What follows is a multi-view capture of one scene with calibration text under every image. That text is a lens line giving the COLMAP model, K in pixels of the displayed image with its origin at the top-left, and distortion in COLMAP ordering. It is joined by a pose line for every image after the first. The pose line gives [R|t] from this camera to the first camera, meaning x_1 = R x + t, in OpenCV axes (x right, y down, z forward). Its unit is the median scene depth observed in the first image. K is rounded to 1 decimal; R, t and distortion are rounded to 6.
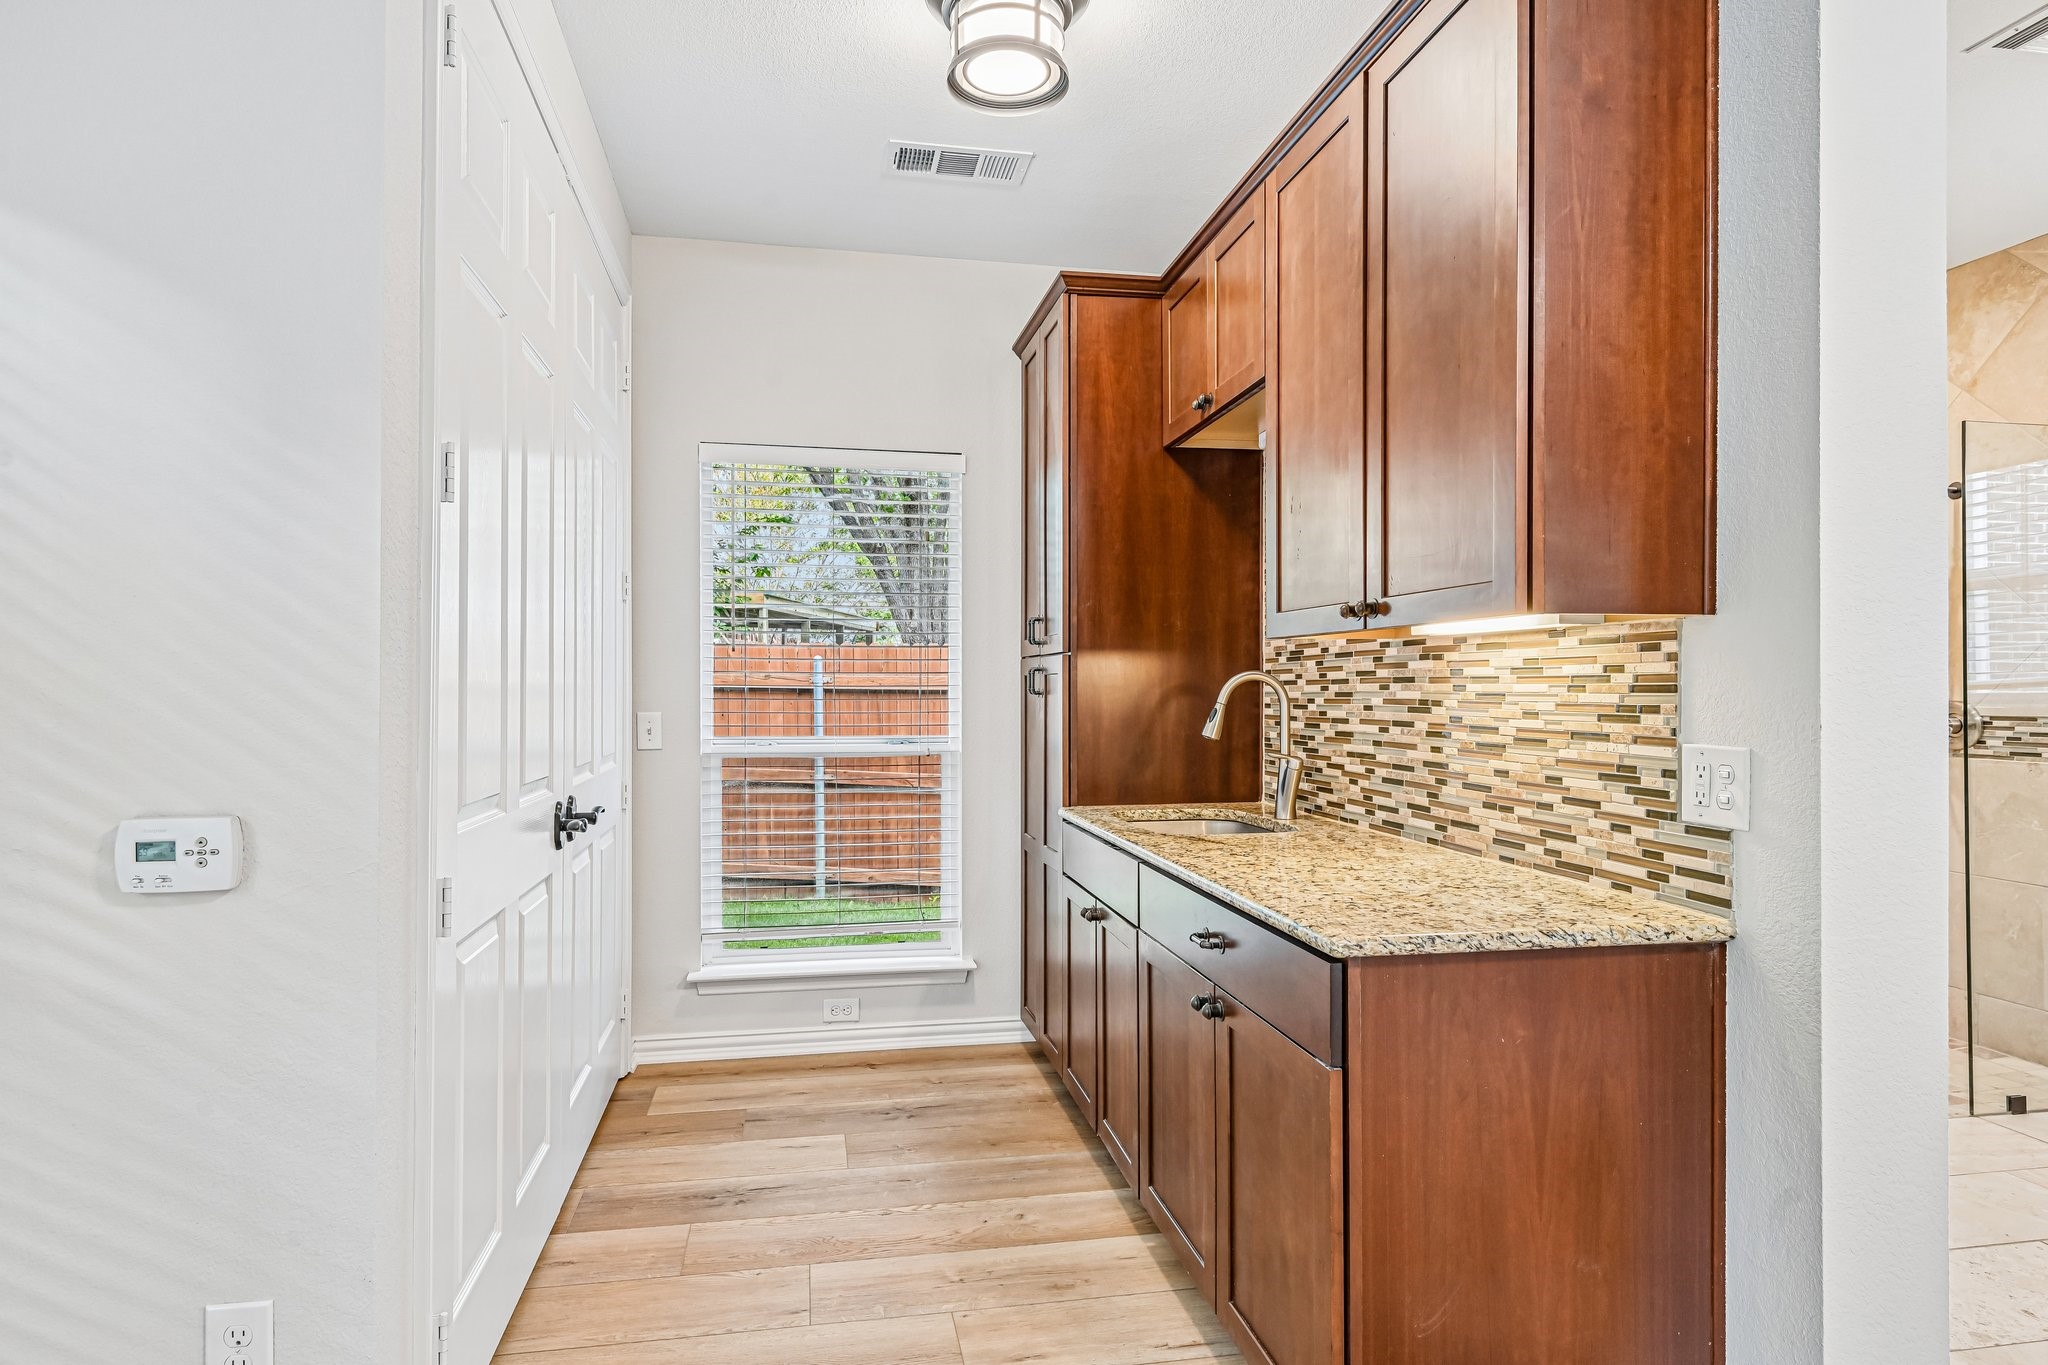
lens RADIAL K [[1091.3, 0, 1010.4], [0, 1091.3, 684.6], [0, 0, 1]] dist [0.011151, -0.003833]
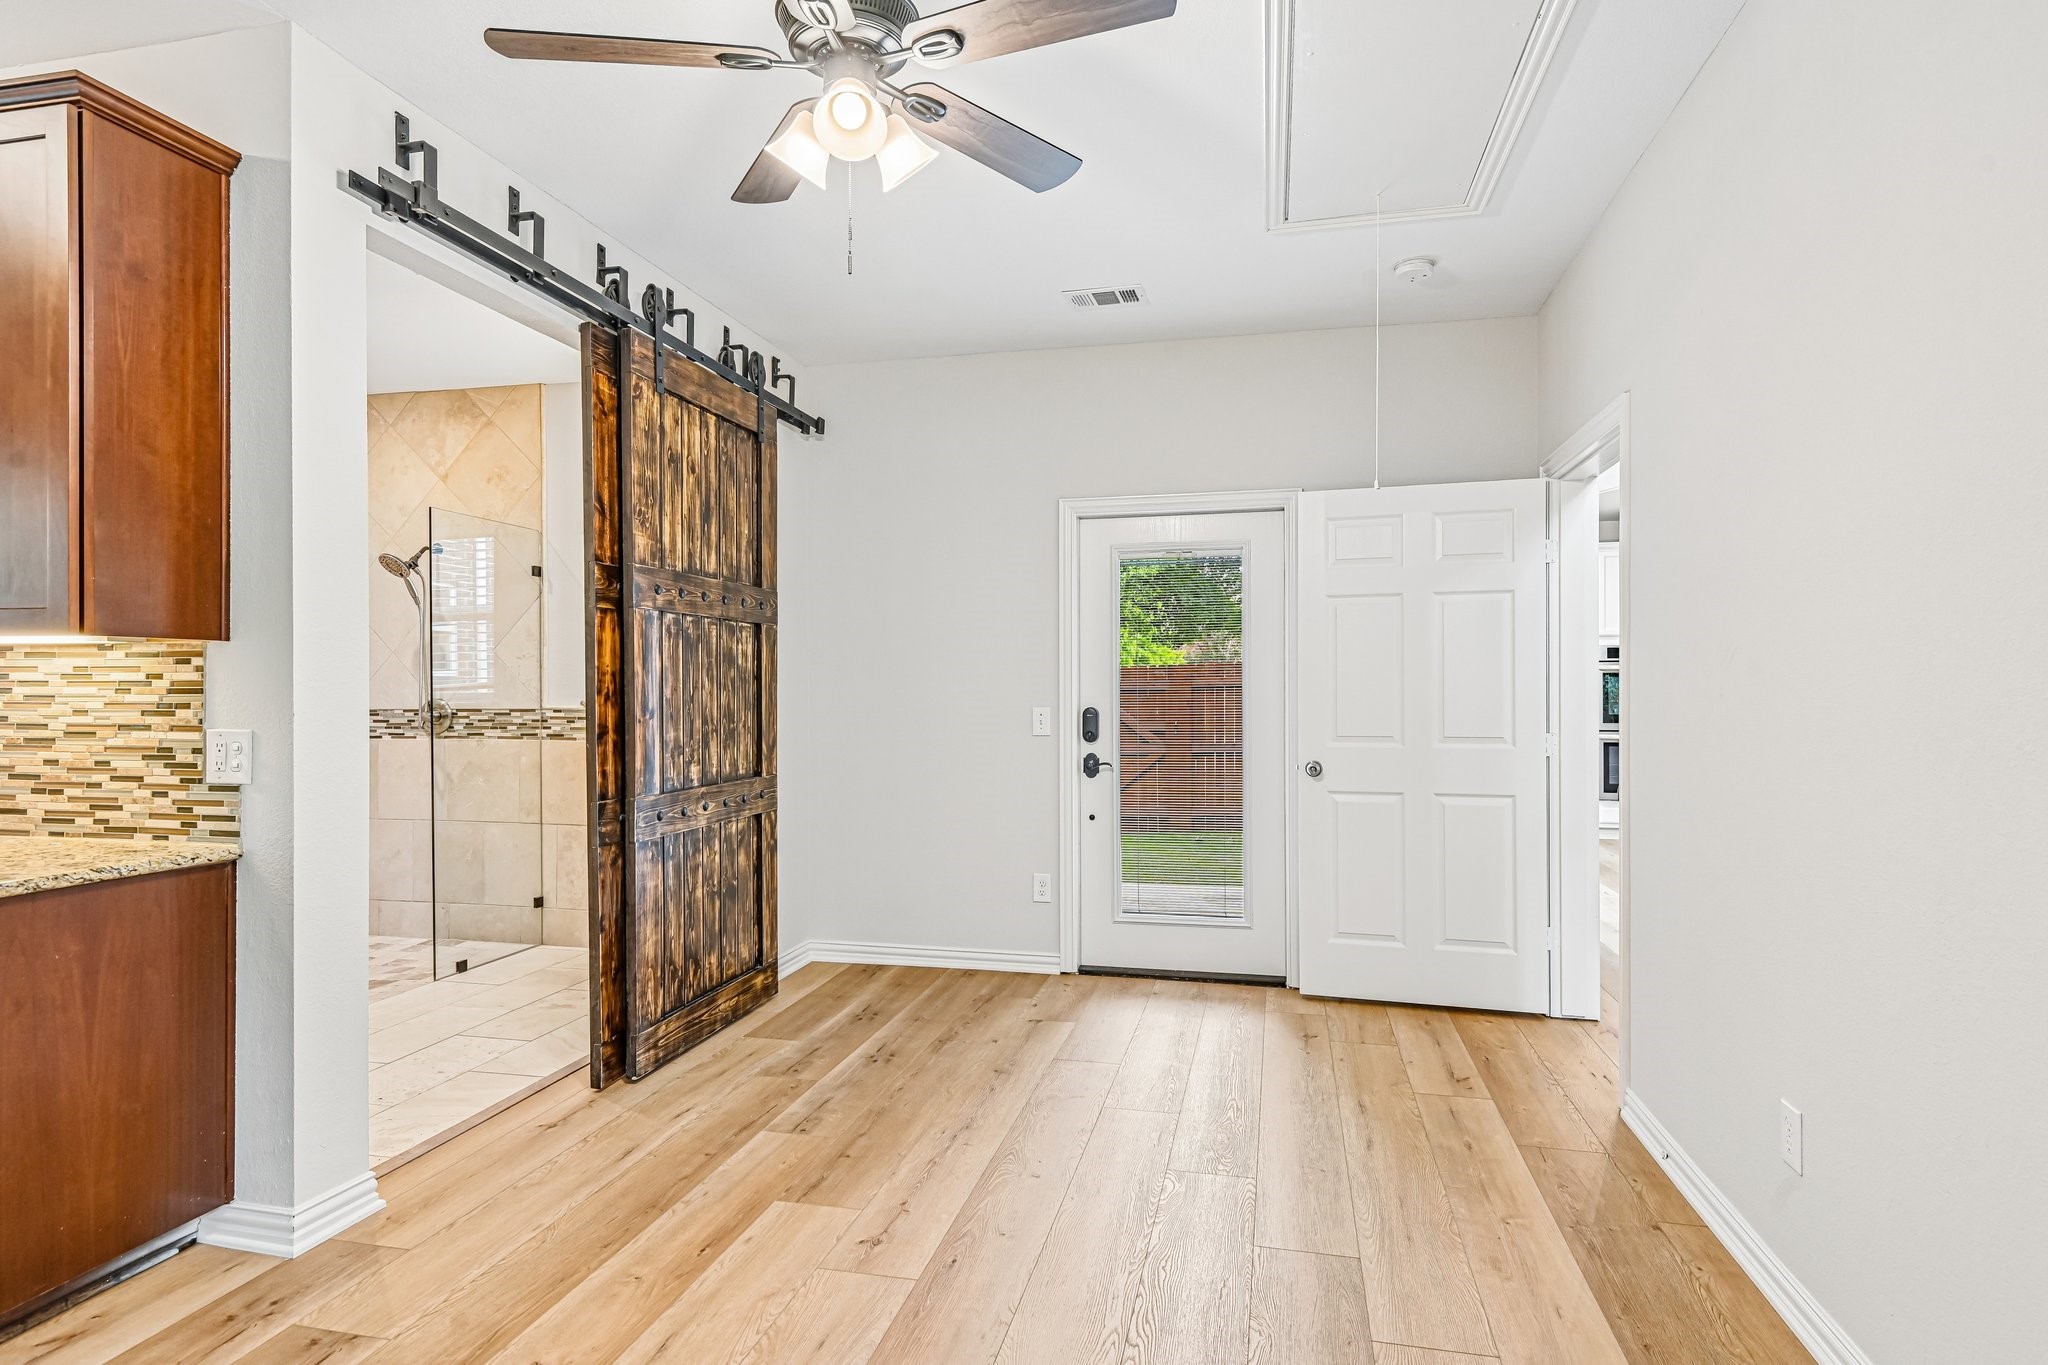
lens RADIAL K [[1091.3, 0, 1015.6], [0, 1091.3, 690.8], [0, 0, 1]] dist [0.011151, -0.003833]
pose [[0.404348, -0.002133, 0.914603, -0.284599], [-0.002391, 0.999991, 0.003390, -0.004280], [-0.914602, -0.003558, 0.404340, -0.574314]]
